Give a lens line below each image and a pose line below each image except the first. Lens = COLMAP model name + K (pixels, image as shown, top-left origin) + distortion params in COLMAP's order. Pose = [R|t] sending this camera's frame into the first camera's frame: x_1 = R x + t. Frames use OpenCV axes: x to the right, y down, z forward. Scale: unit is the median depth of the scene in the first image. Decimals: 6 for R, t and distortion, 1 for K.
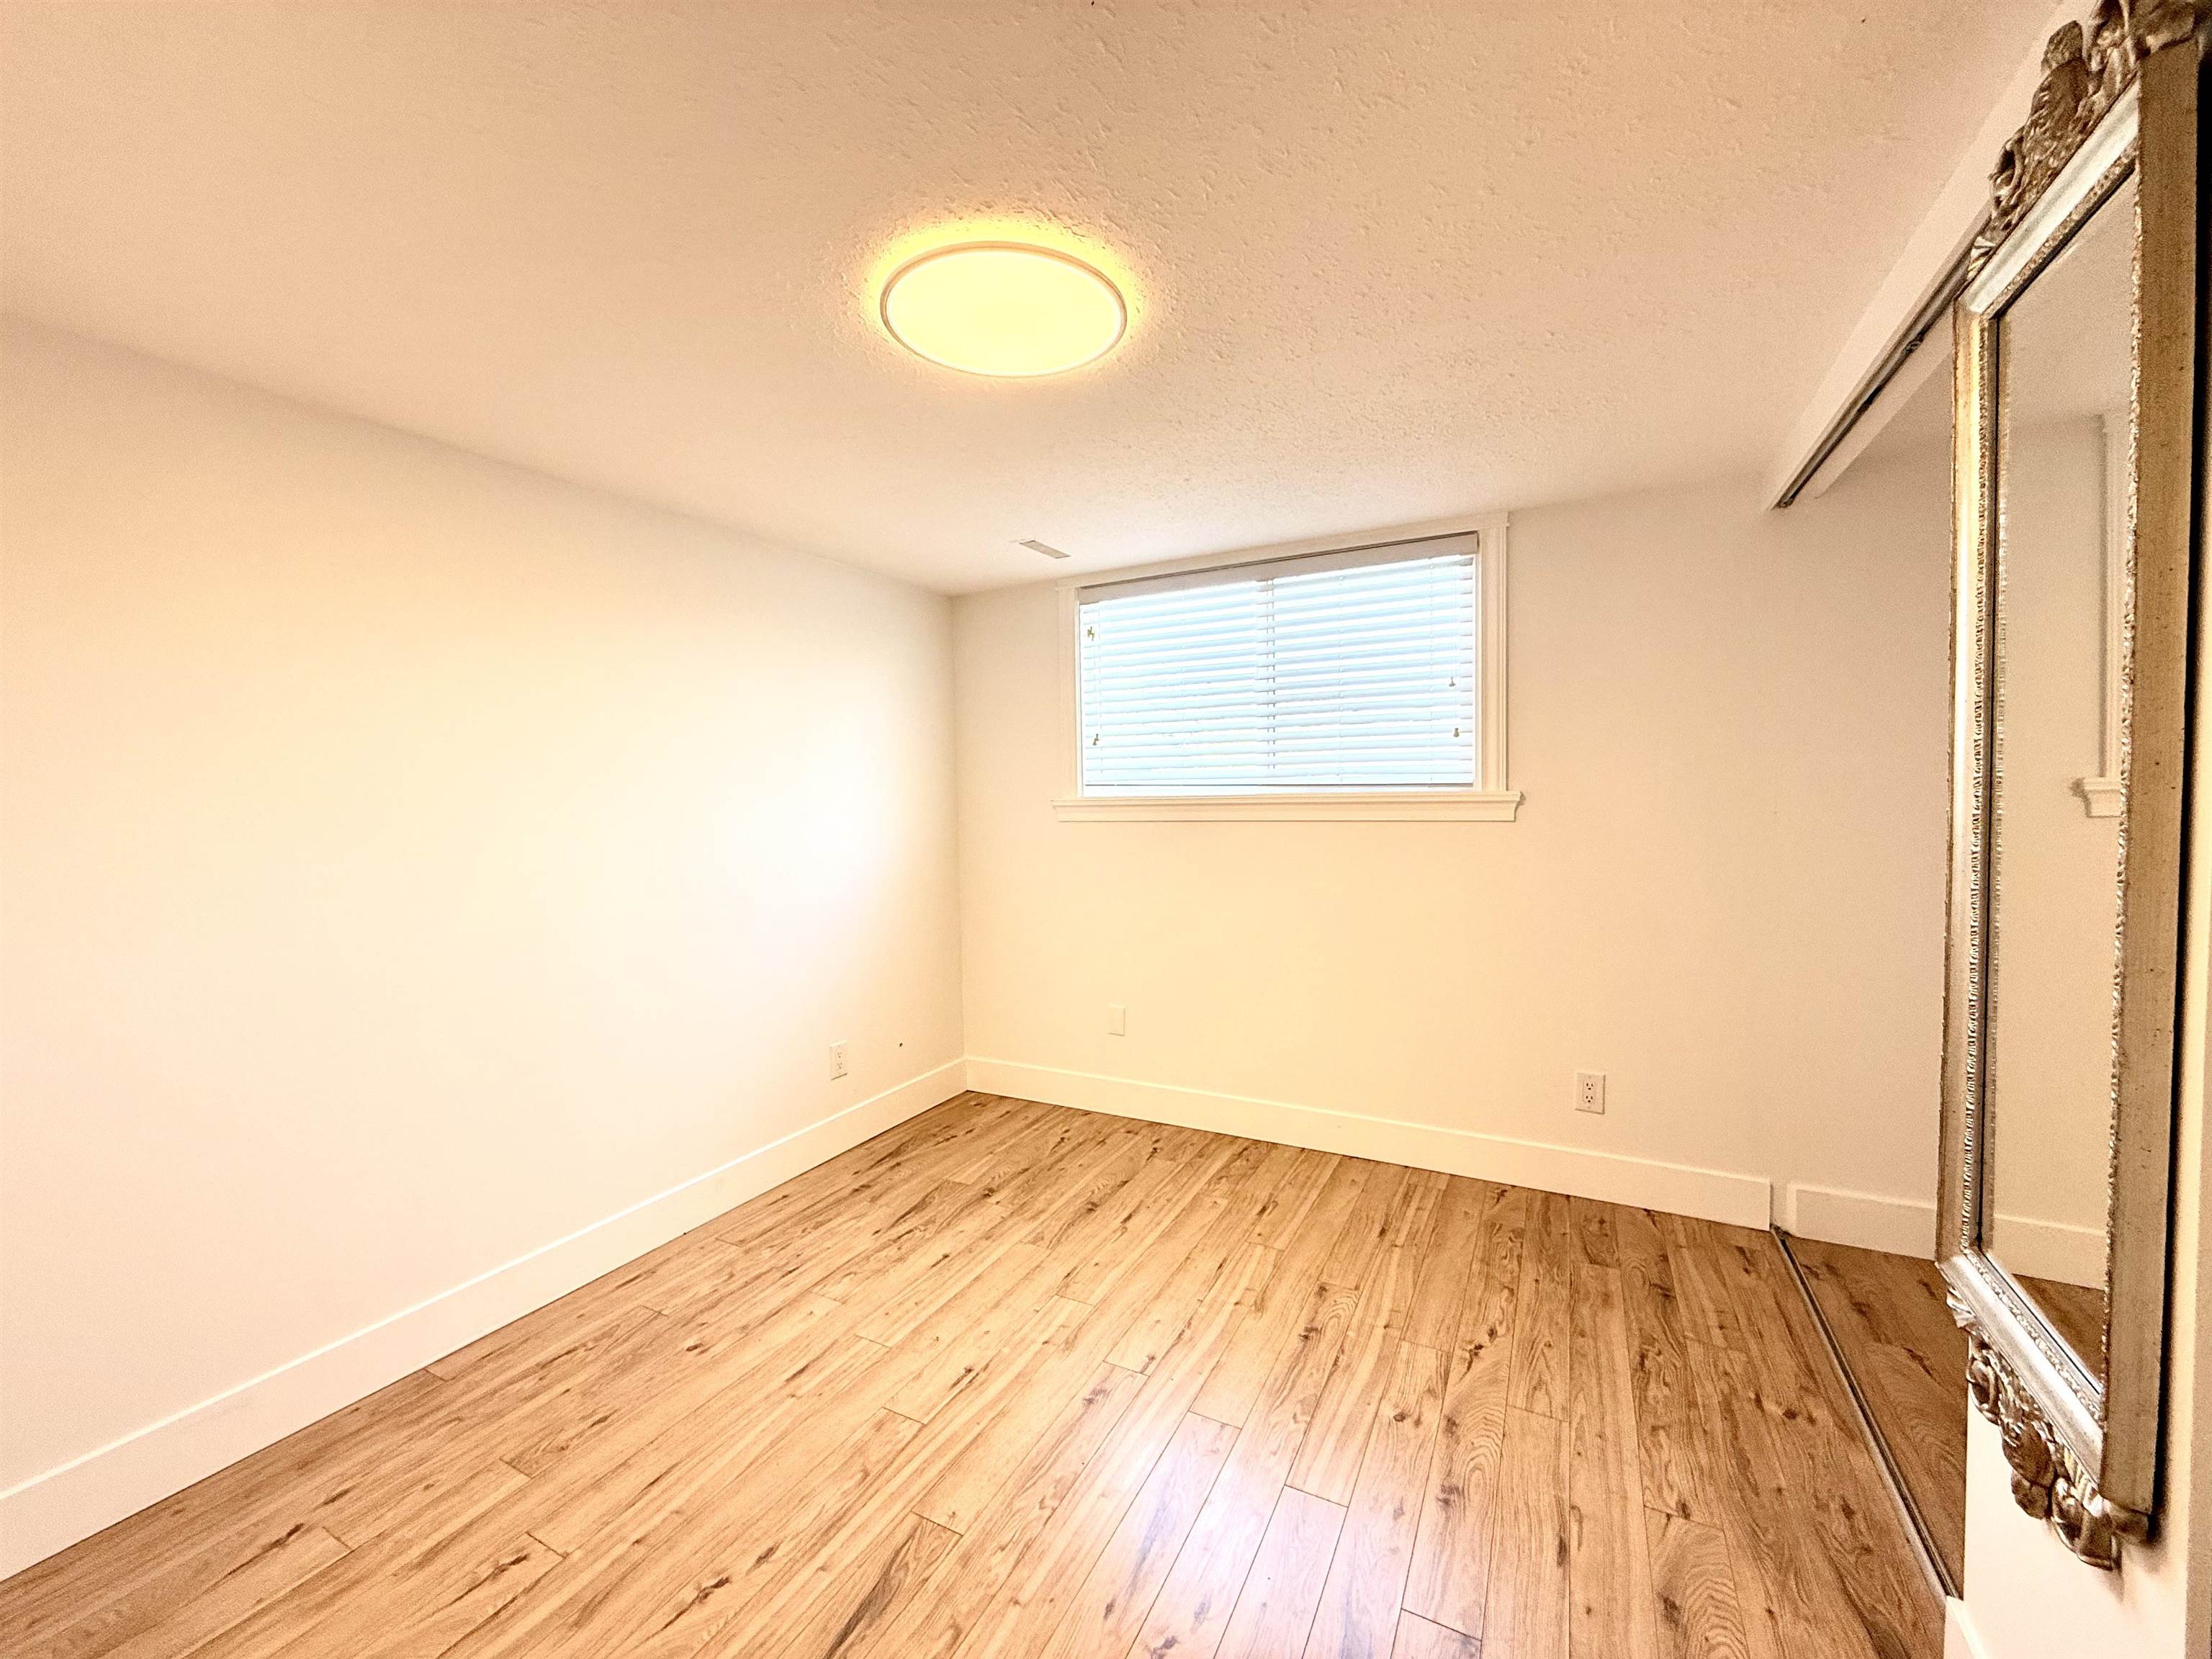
lens RADIAL K [[885.9, 0, 1111.1], [0, 885.9, 830.8], [0, 0, 1]] dist [-0.000523, 0.000213]
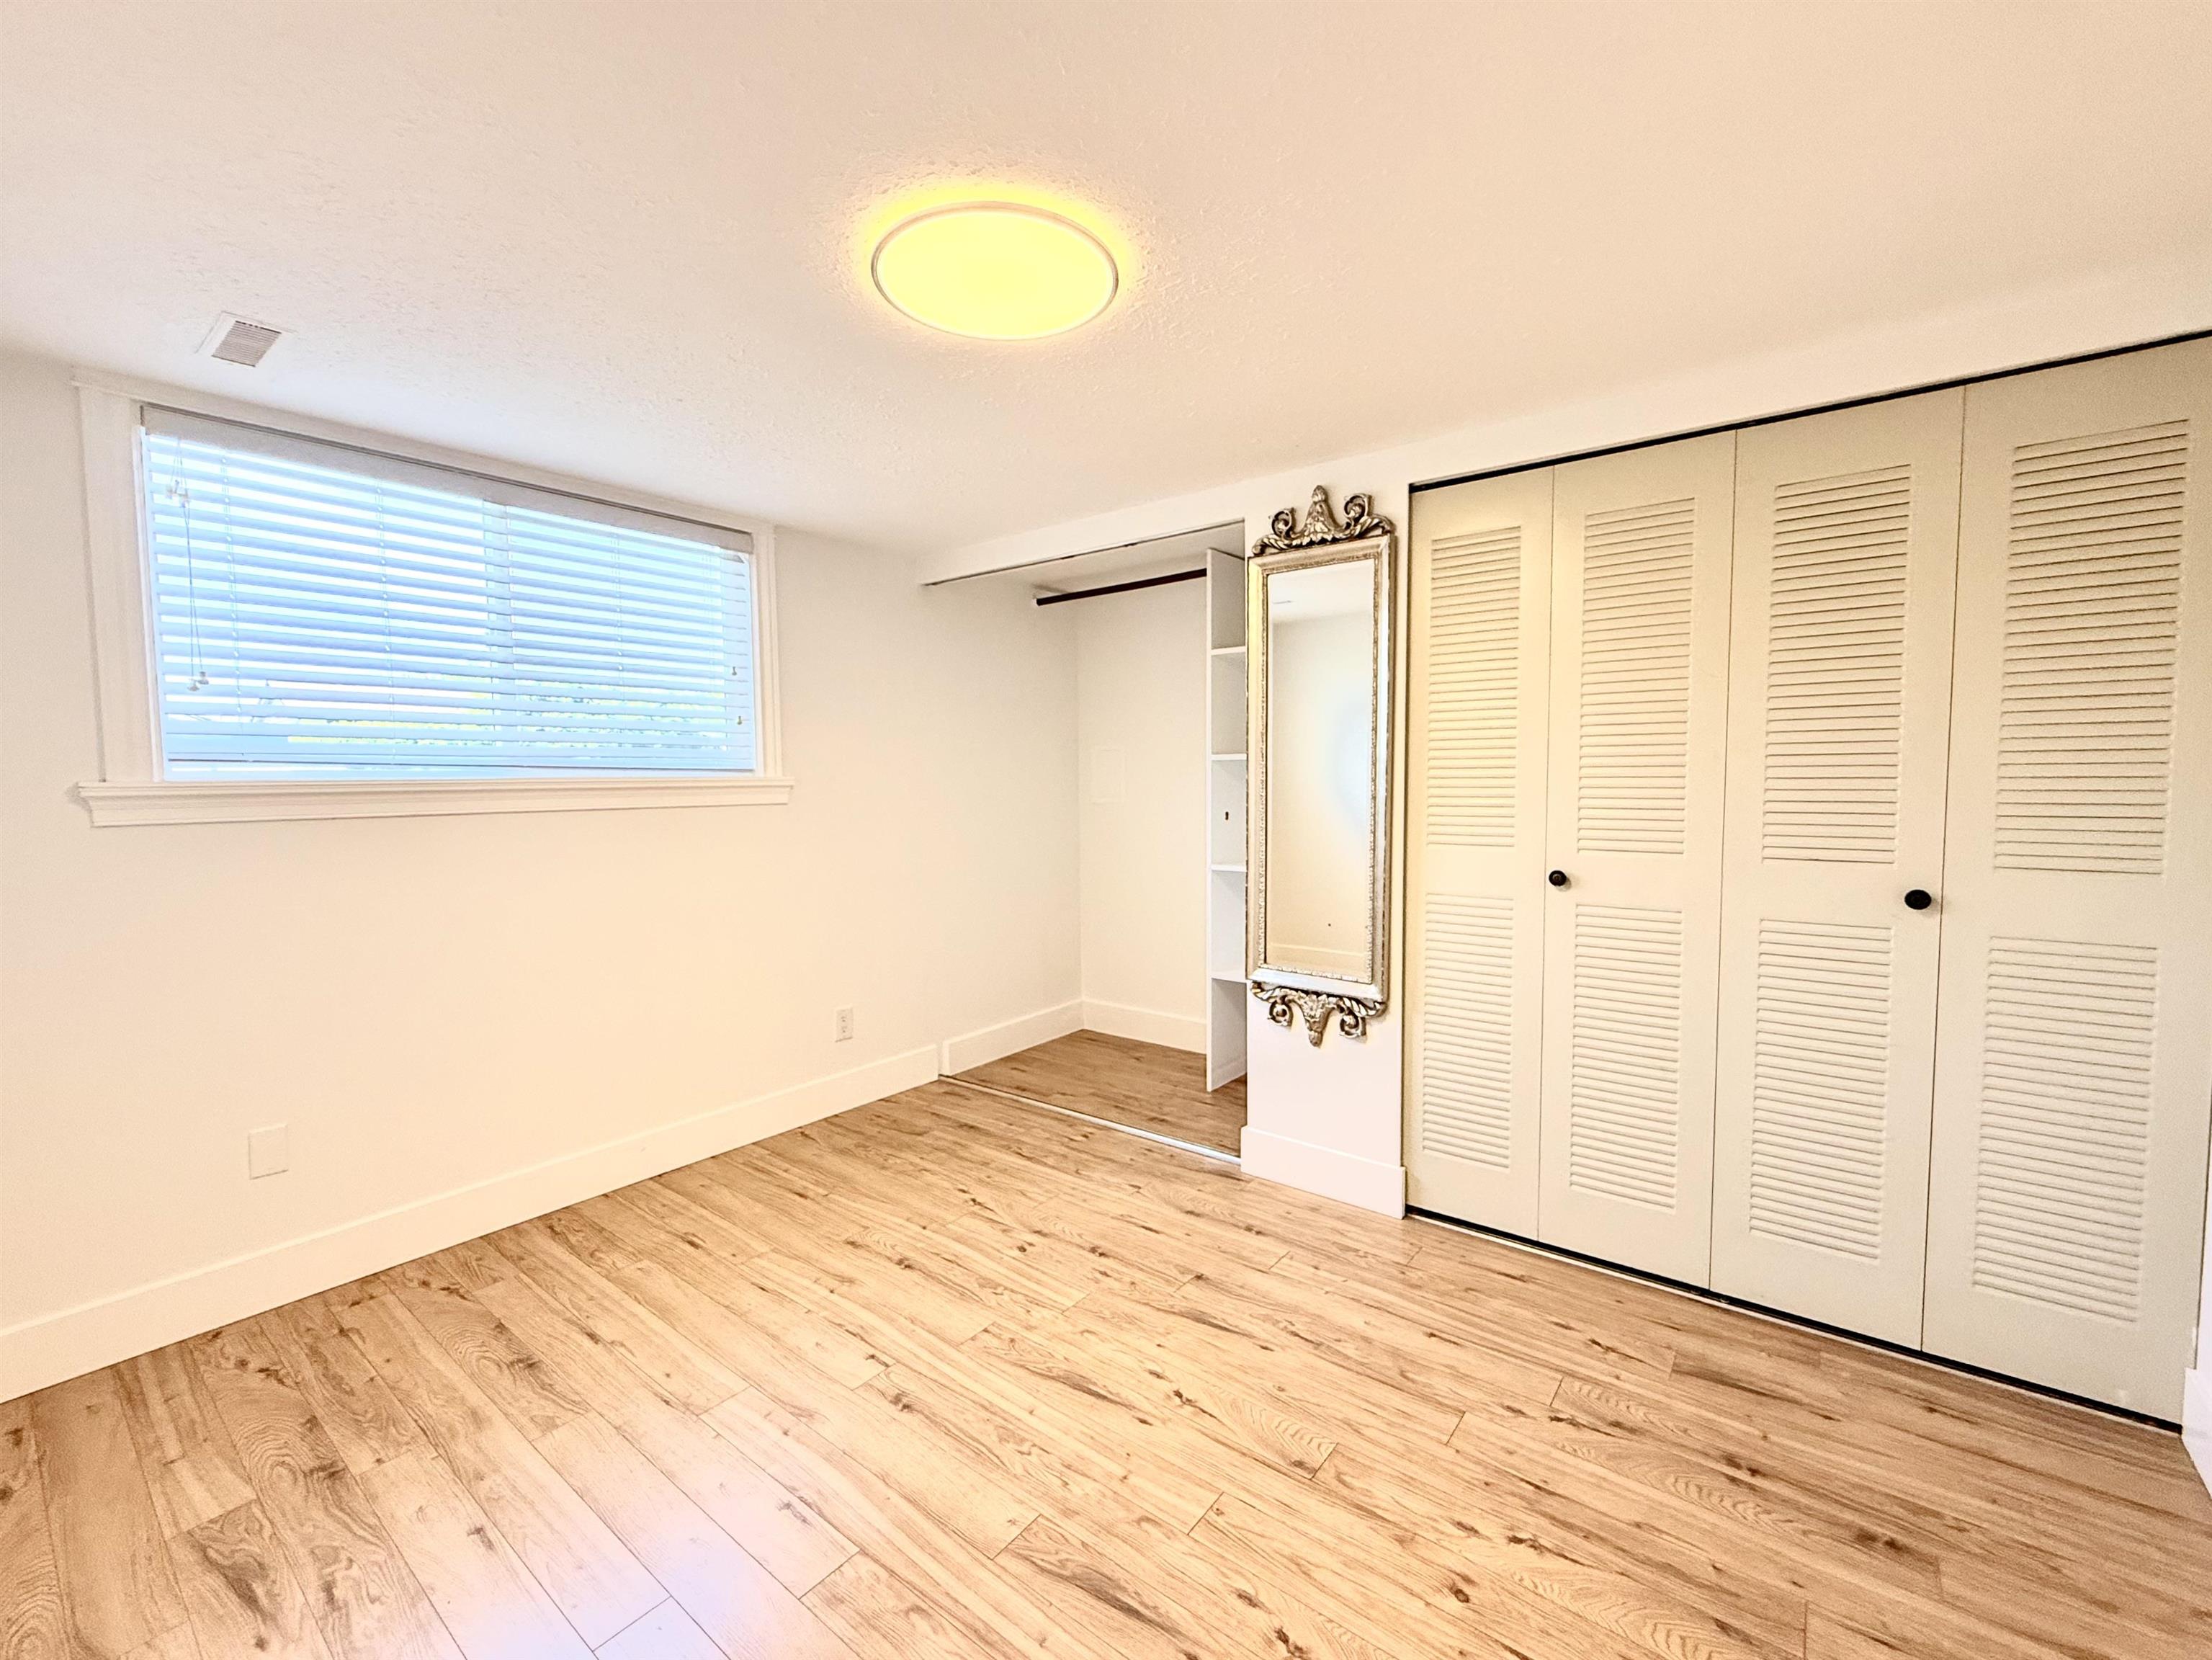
lens RADIAL K [[886.0, 0, 1145.0], [0, 886.0, 814.9], [0, 0, 1]] dist [-0.000523, 0.000213]
pose [[0.177035, -0.027725, 0.983814, -0.630954], [0.053133, 0.998415, 0.018575, 0.008504], [-0.982769, 0.048985, 0.178227, 0.392455]]
